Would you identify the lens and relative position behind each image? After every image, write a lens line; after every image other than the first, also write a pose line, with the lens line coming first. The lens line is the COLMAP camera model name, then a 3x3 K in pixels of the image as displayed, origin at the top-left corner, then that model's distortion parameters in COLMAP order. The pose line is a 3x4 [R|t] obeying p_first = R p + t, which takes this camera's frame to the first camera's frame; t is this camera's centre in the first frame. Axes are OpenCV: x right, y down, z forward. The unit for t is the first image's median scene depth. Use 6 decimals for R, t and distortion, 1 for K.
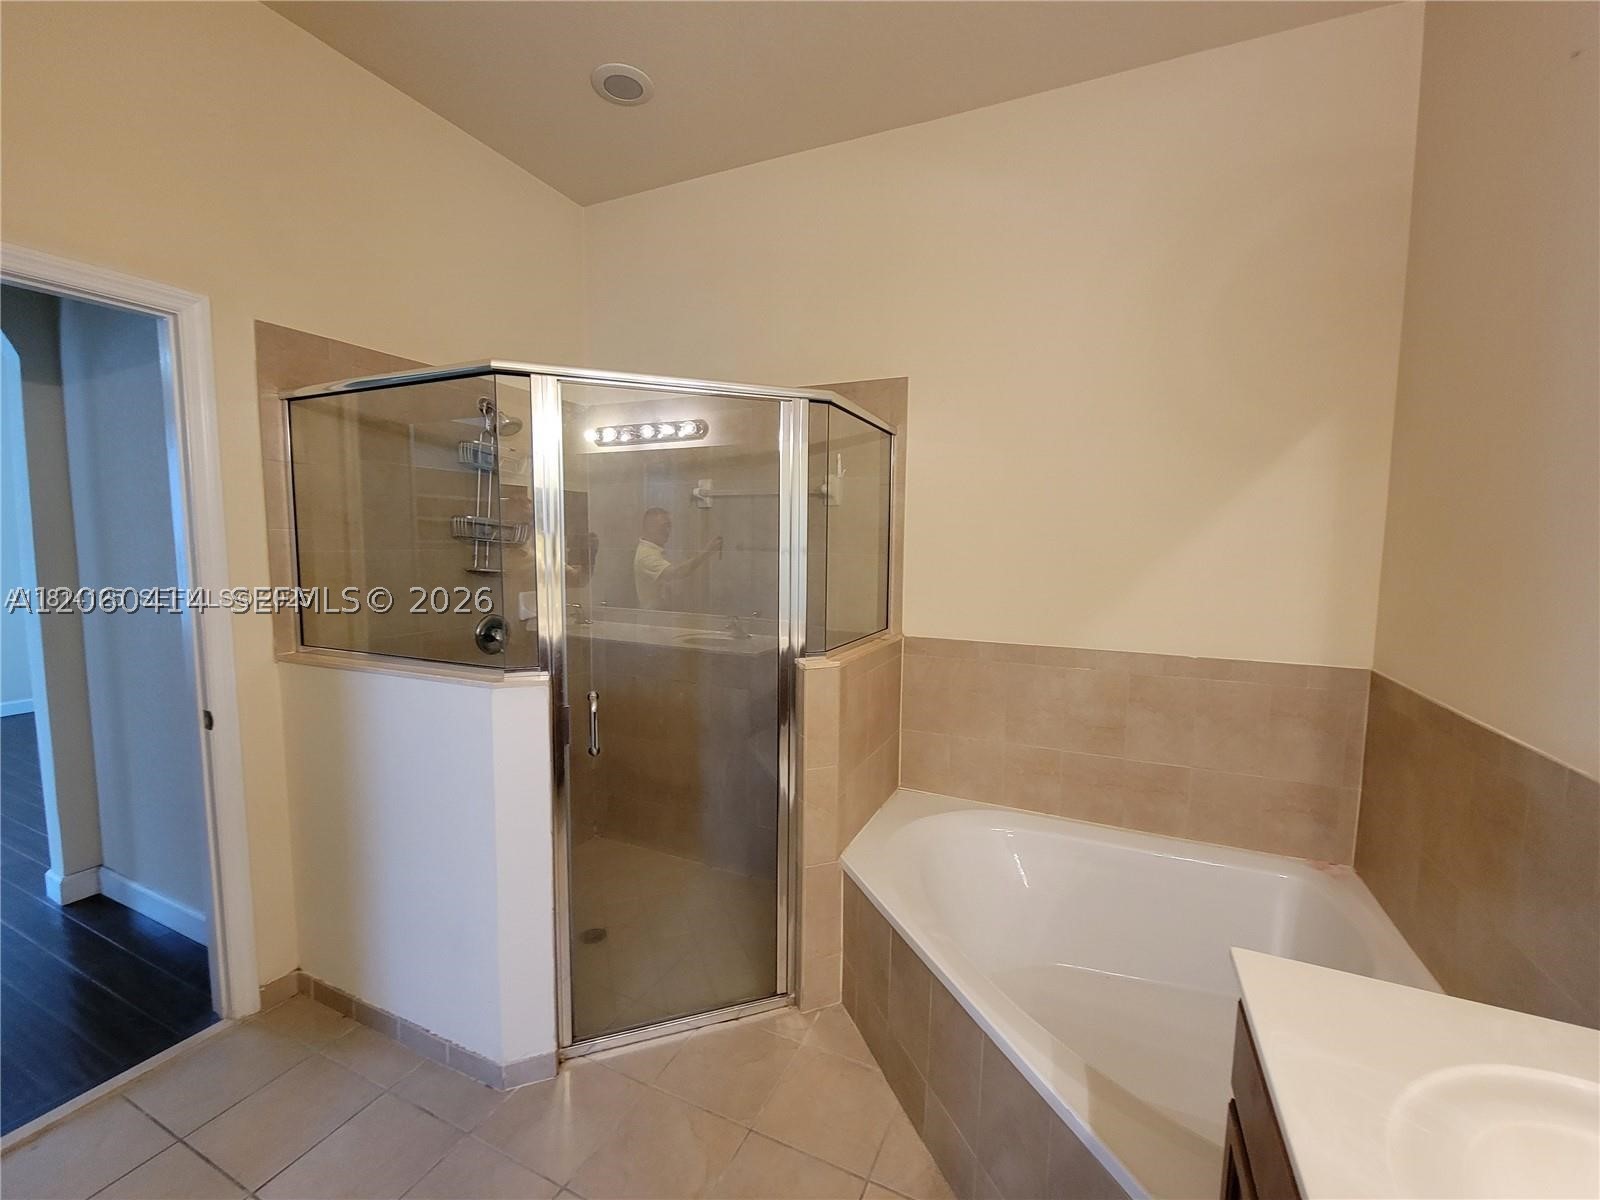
lens RADIAL K [[658.4, 0, 806.1], [0, 658.4, 595.2], [0, 0, 1]] dist [-0.000130, -0.000183]
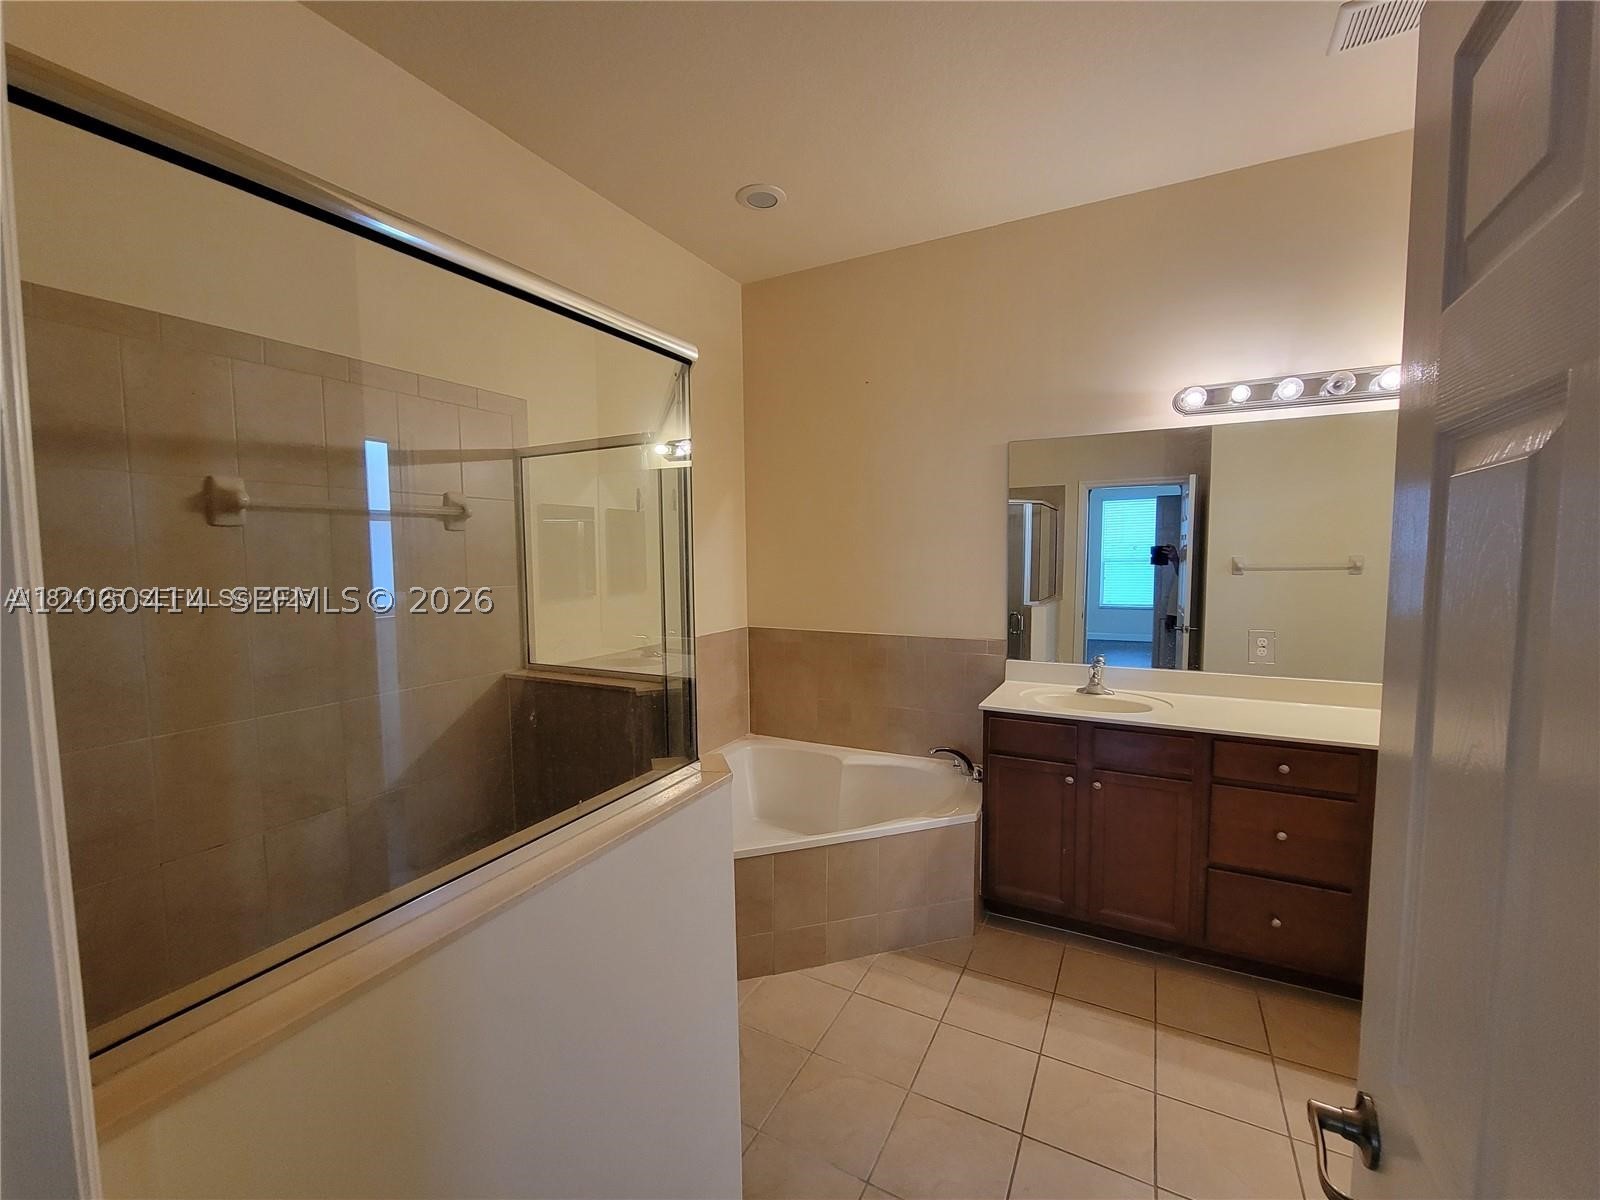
lens RADIAL K [[649.4, 0, 800.0], [0, 649.4, 600.0], [0, 0, 1]] dist [-0.000302, -0.000111]
pose [[0.071463, -0.083896, 0.993909, -0.972941], [0.100997, 0.991944, 0.076468, -0.089260], [-0.992317, 0.094917, 0.079361, 0.688527]]
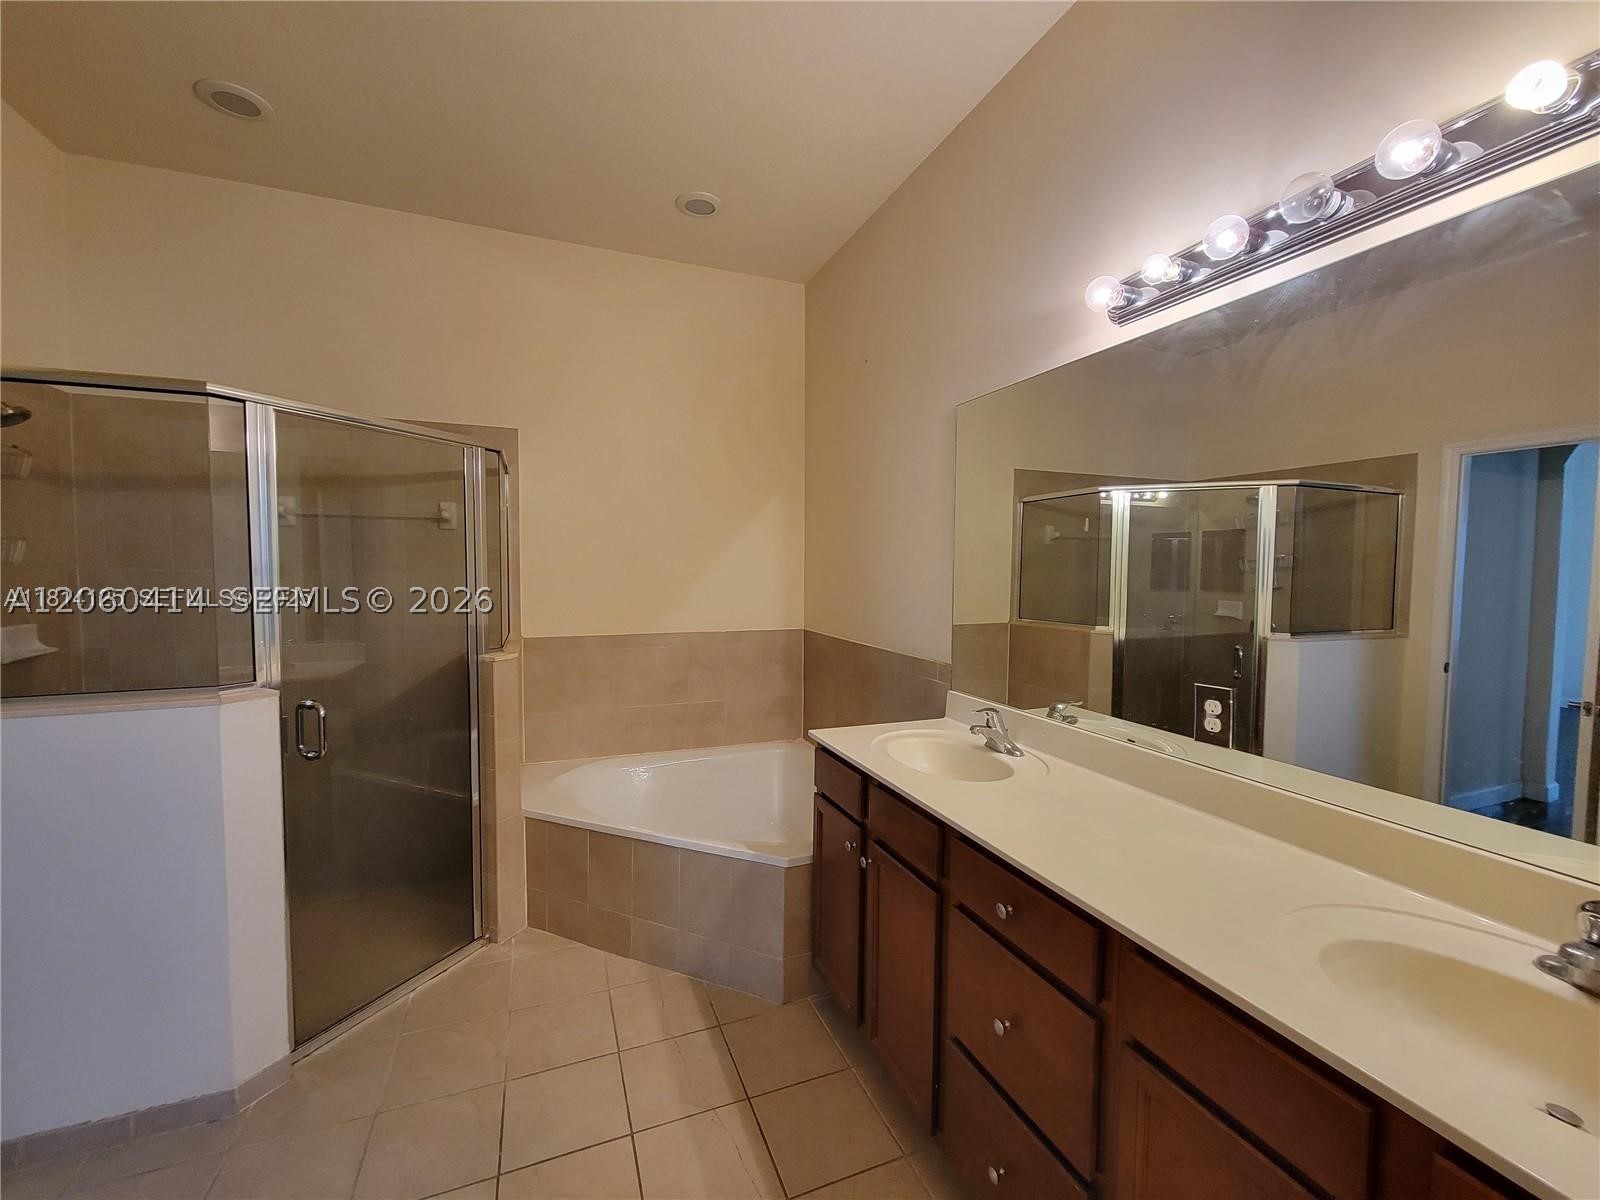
lens RADIAL K [[658.4, 0, 806.1], [0, 658.4, 595.2], [0, 0, 1]] dist [-0.000130, -0.000183]
pose [[0.690382, -0.041499, 0.722254, -0.469390], [0.064224, 0.997927, -0.004052, 0.028433], [-0.720589, 0.049184, 0.691616, -0.288998]]
